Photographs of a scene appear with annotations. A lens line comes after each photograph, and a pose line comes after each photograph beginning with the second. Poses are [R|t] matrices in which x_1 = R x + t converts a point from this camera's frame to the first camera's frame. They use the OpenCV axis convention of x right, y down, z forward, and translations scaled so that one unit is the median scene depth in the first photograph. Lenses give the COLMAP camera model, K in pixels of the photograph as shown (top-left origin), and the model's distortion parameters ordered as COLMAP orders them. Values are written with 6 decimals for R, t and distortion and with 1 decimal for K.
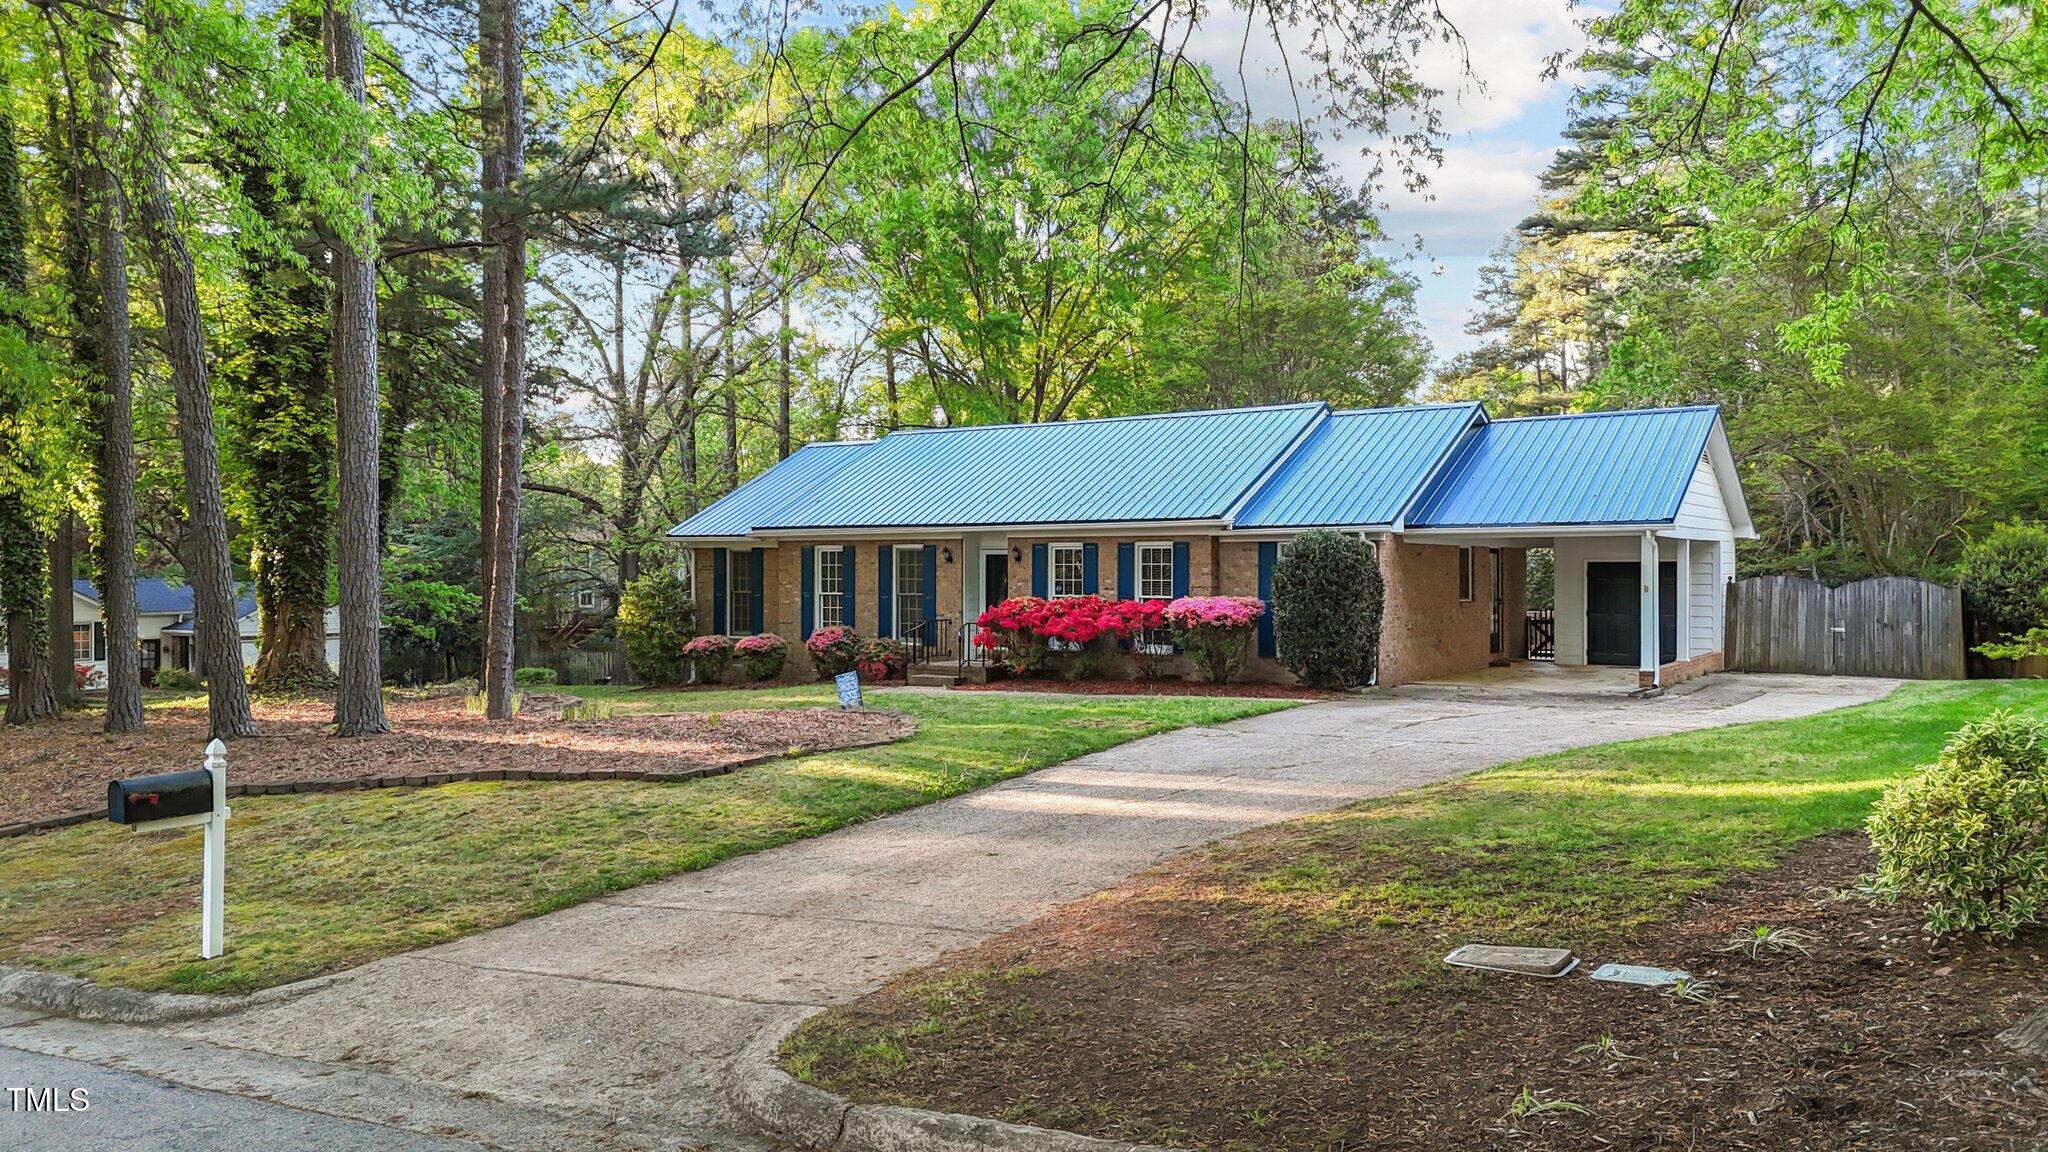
lens RADIAL K [[1509.3, 0, 1024.0], [0, 1509.3, 576.0], [0, 0, 1]] dist [0.134660, -0.168298]
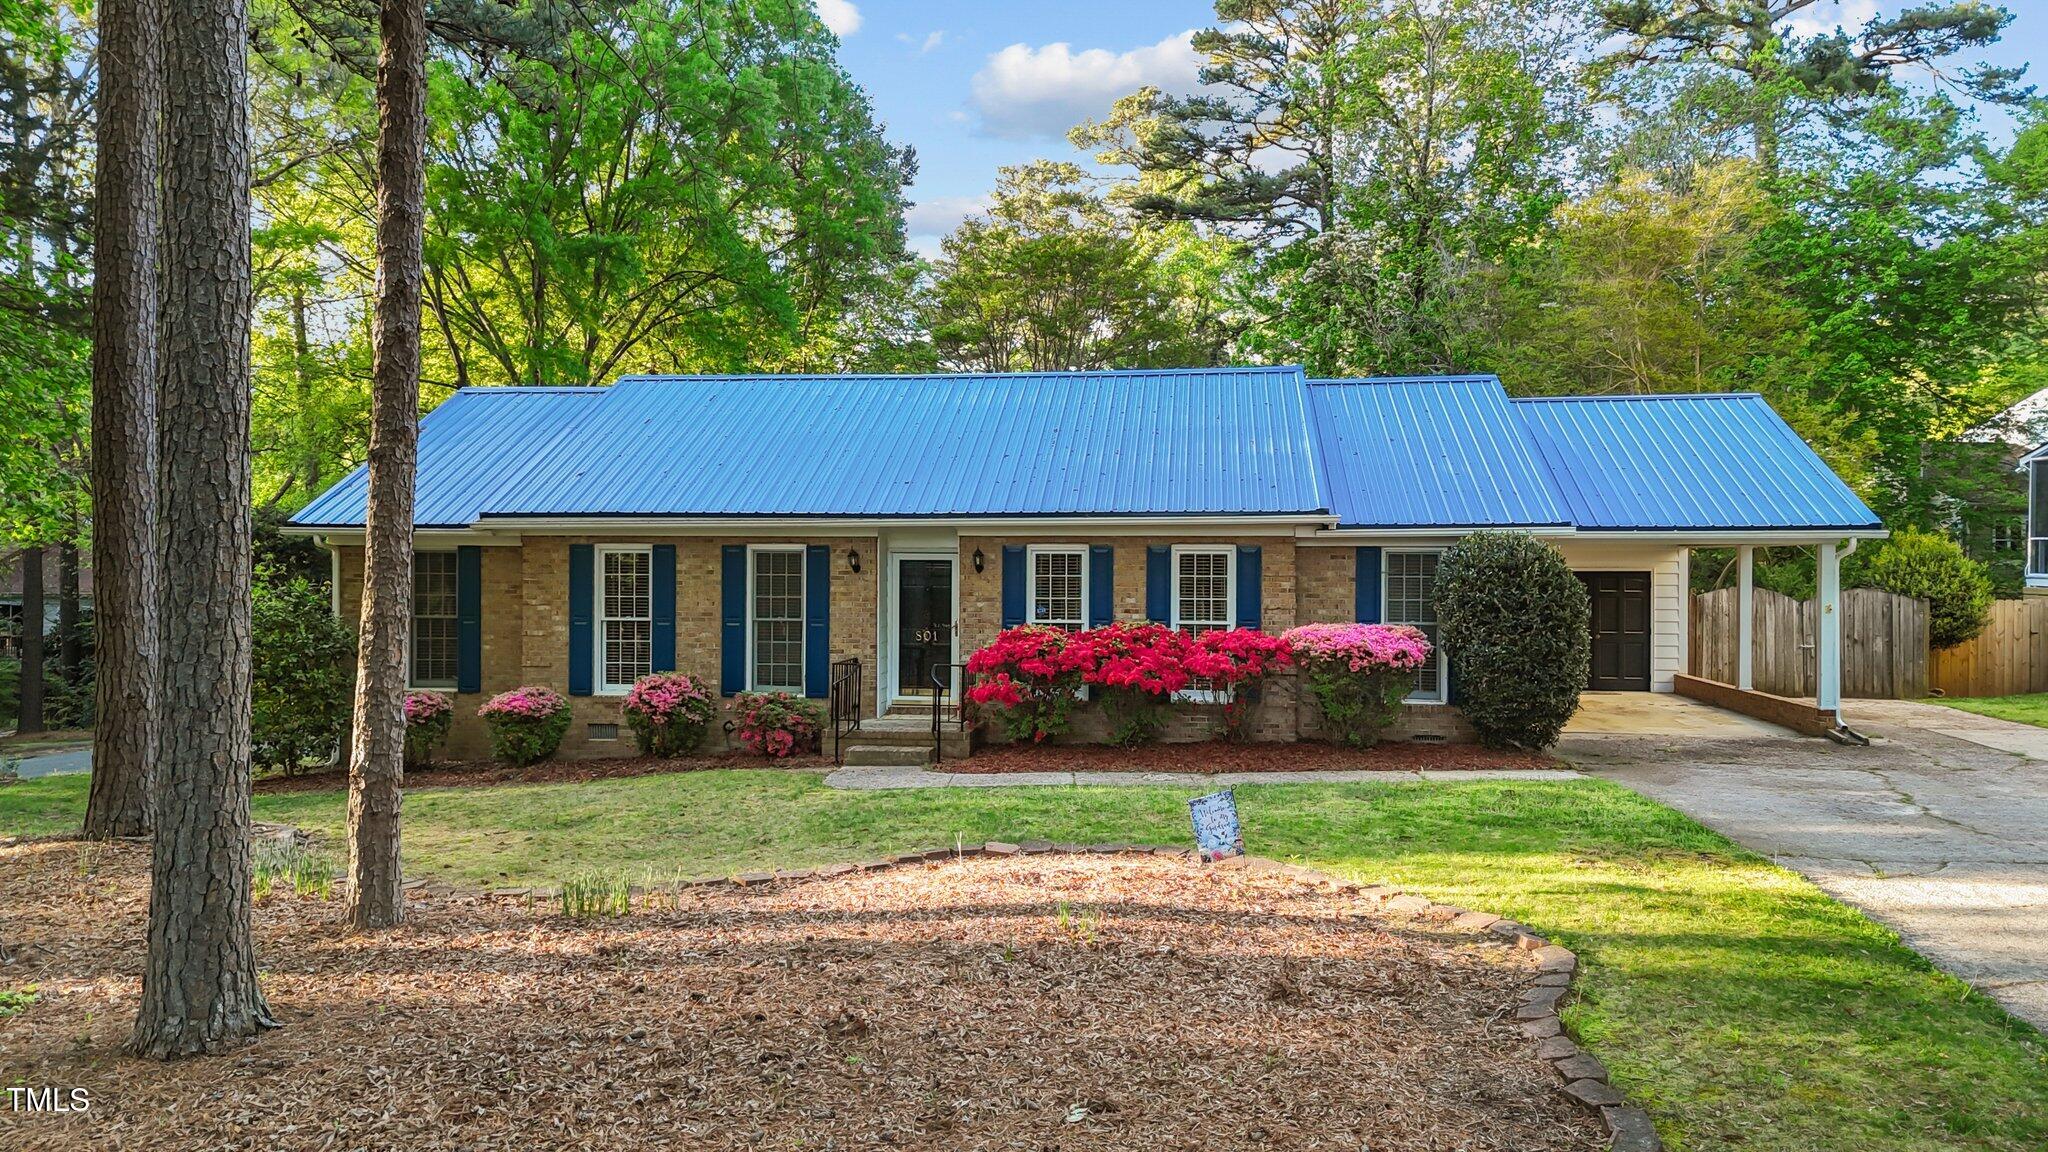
lens RADIAL K [[1509.3, 0, 1024.0], [0, 1509.3, 576.0], [0, 0, 1]] dist [0.134660, -0.168298]
pose [[0.894326, -0.001538, 0.447413, -0.298570], [-0.000864, 0.999986, 0.005165, -0.011383], [-0.447415, -0.005006, 0.894313, 0.392705]]
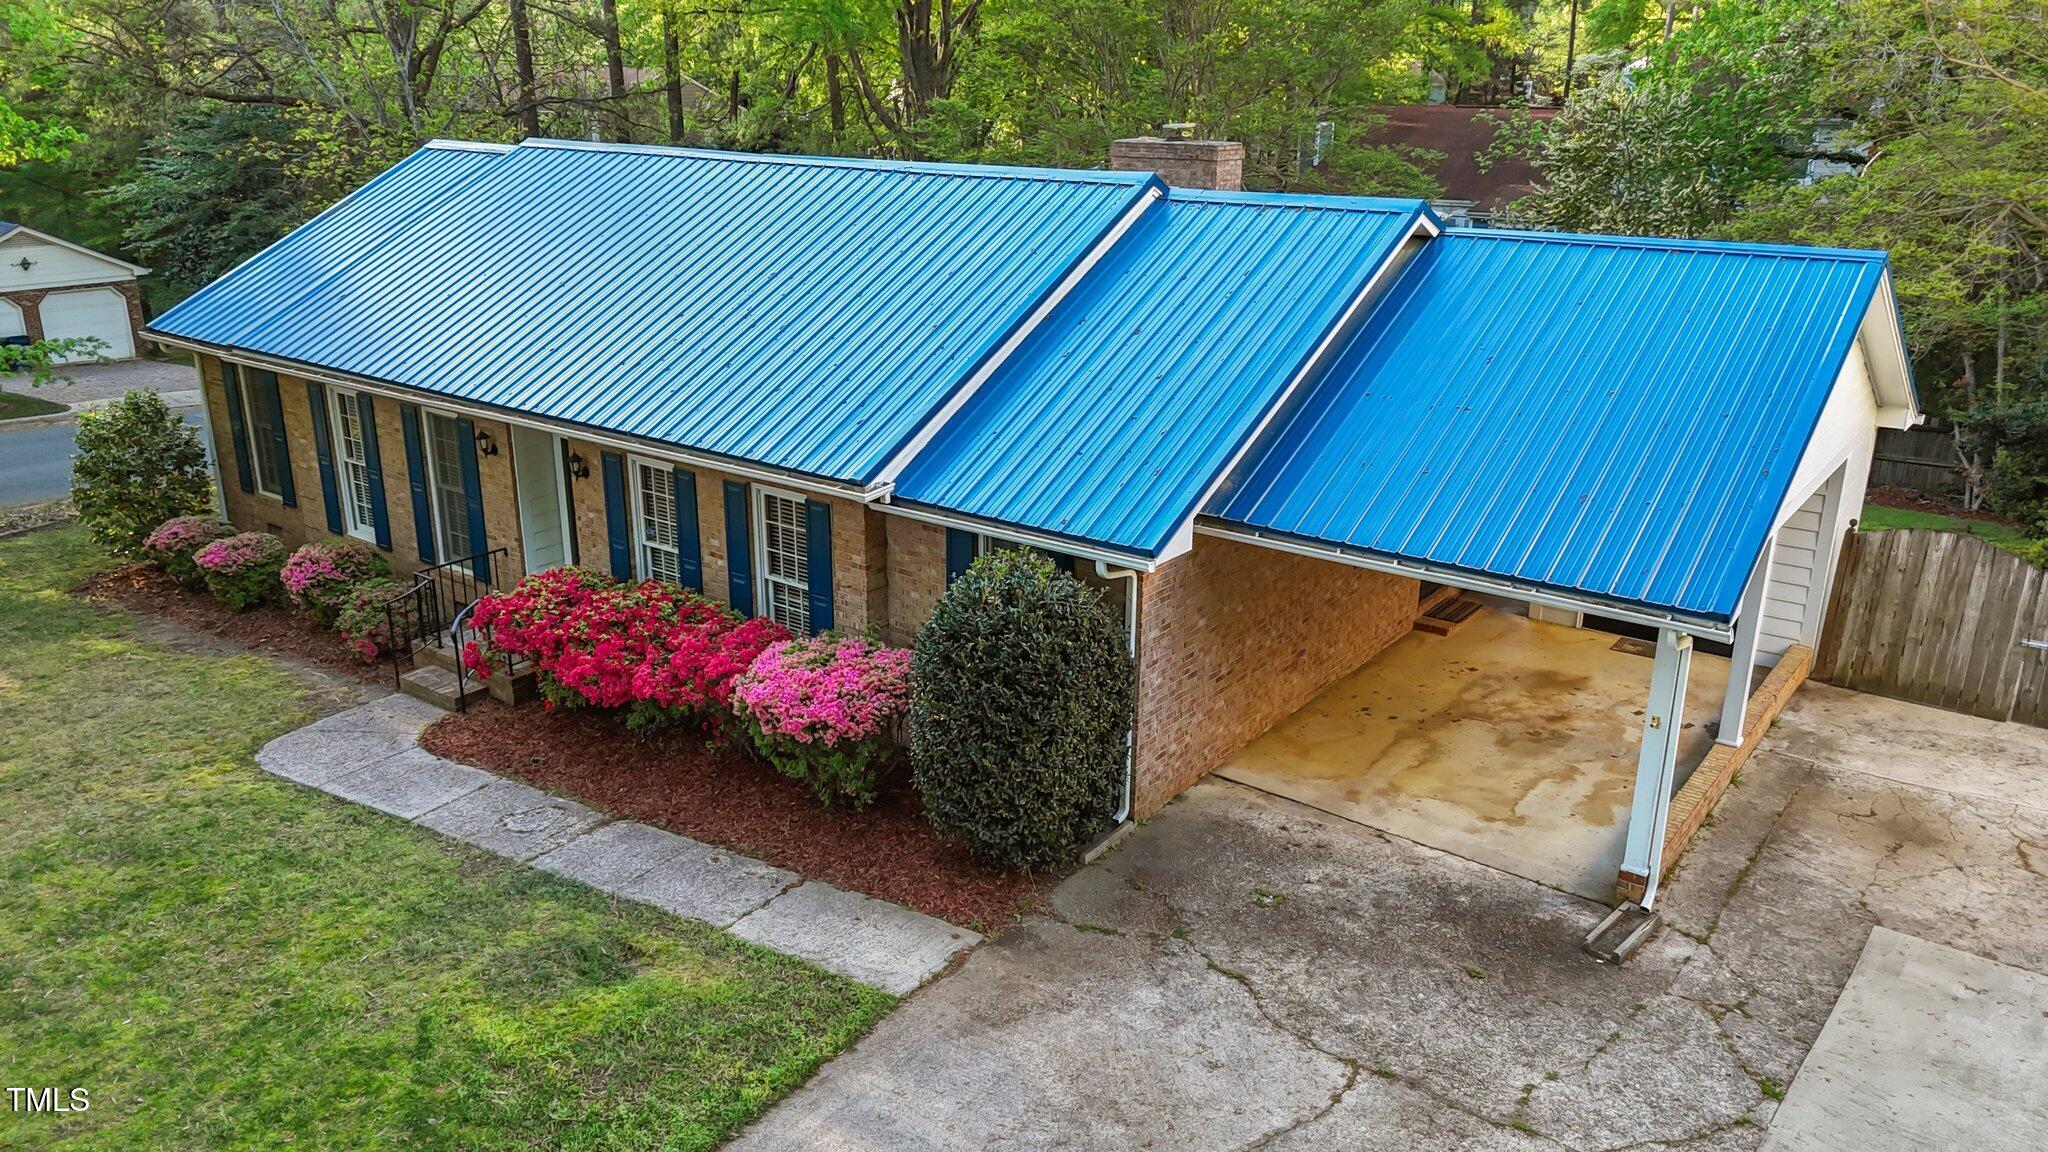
lens RADIAL K [[1509.3, 0, 1024.0], [0, 1509.3, 576.0], [0, 0, 1]] dist [0.134660, -0.168298]
pose [[0.997990, 0.024436, -0.058467, 0.201535], [-0.004612, 0.948224, 0.317570, -0.162182], [0.063199, -0.316662, 0.946431, 0.467603]]
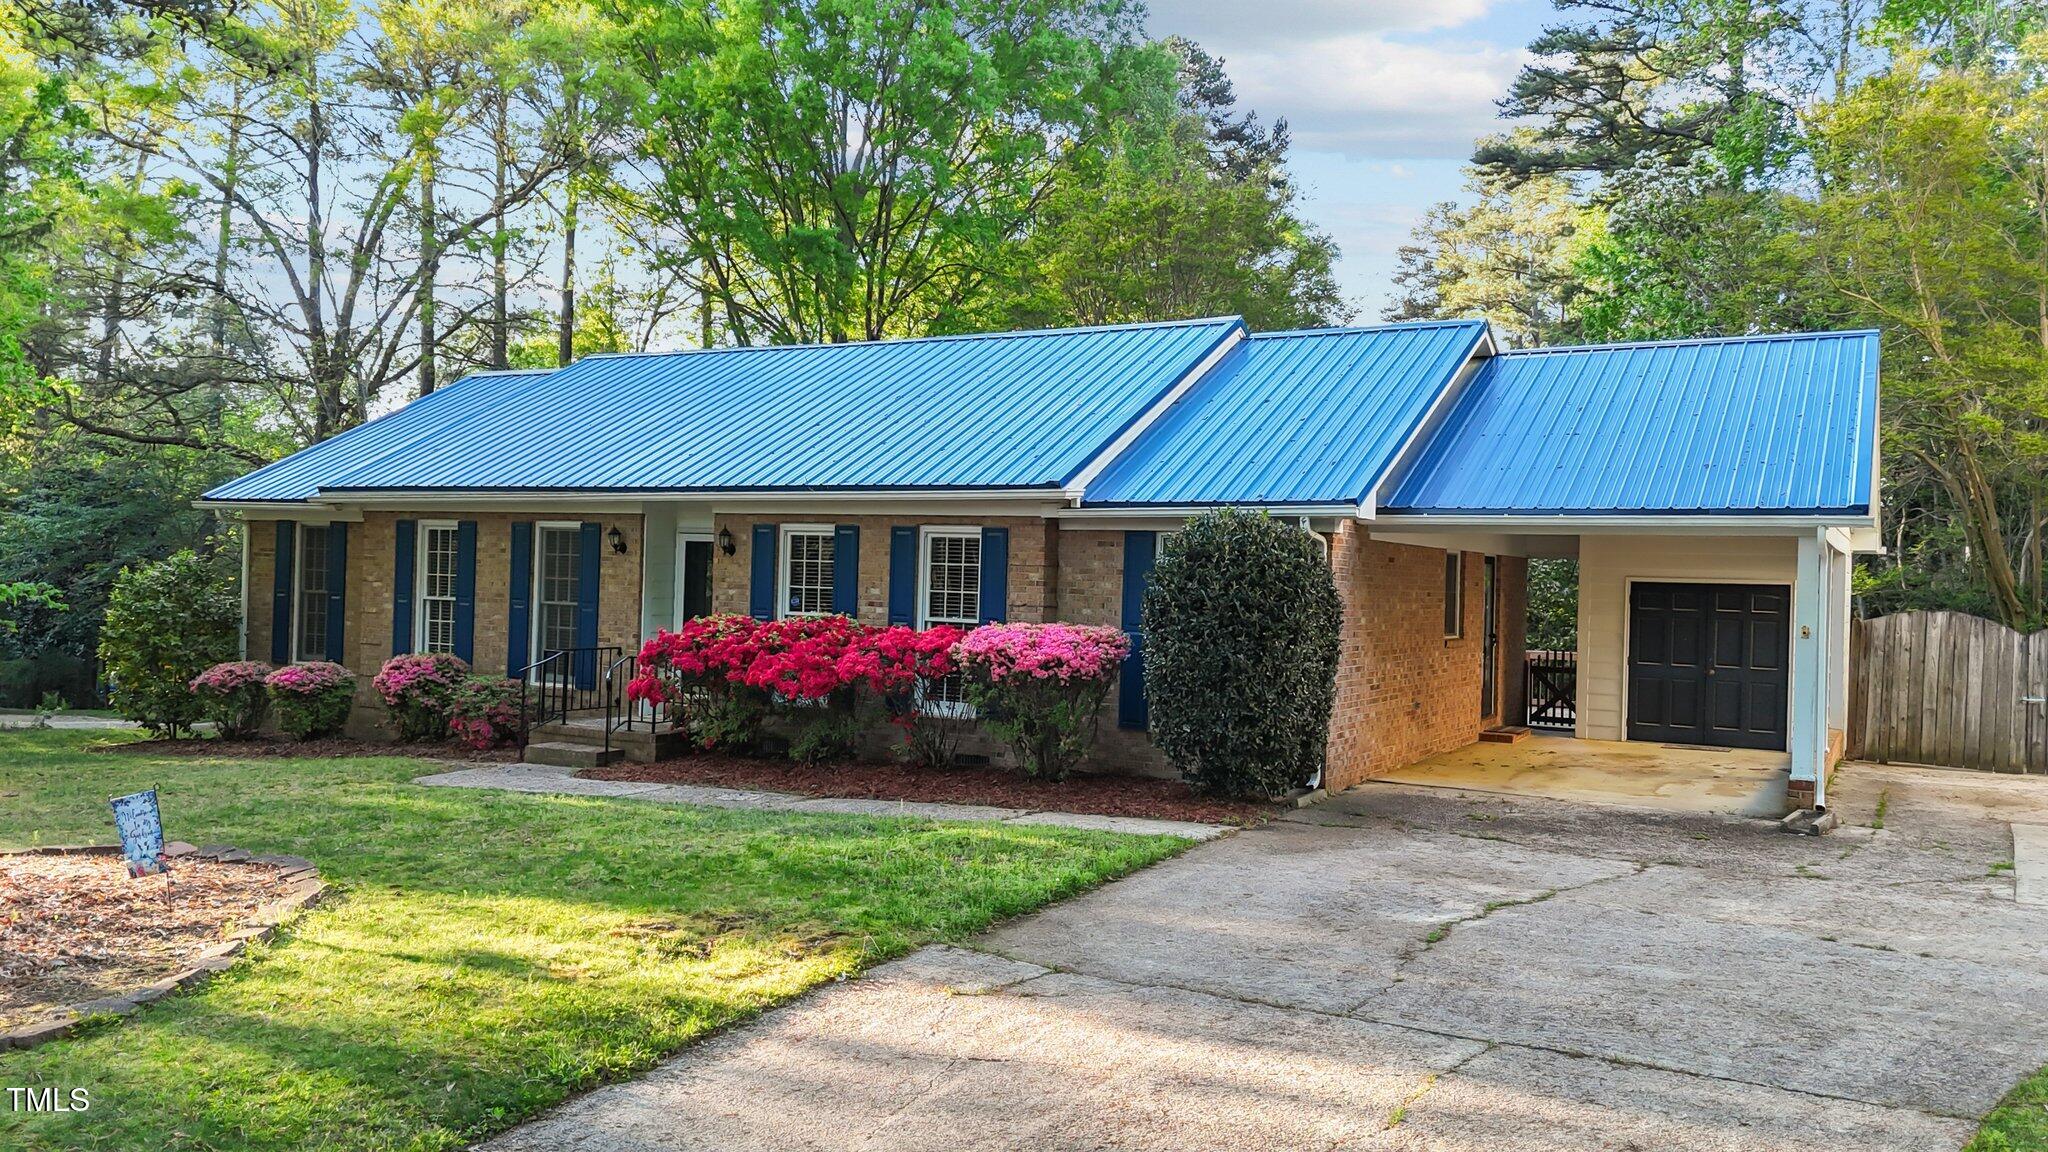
lens RADIAL K [[1573.9, 0, 1024.0], [0, 1573.9, 576.0], [0, 0, 1]] dist [0.125543, -0.153667]
pose [[0.996826, 0.028275, 0.074423, 0.067935], [-0.027996, 0.999597, -0.004792, -0.001135], [-0.074528, 0.002693, 0.997215, 0.378922]]
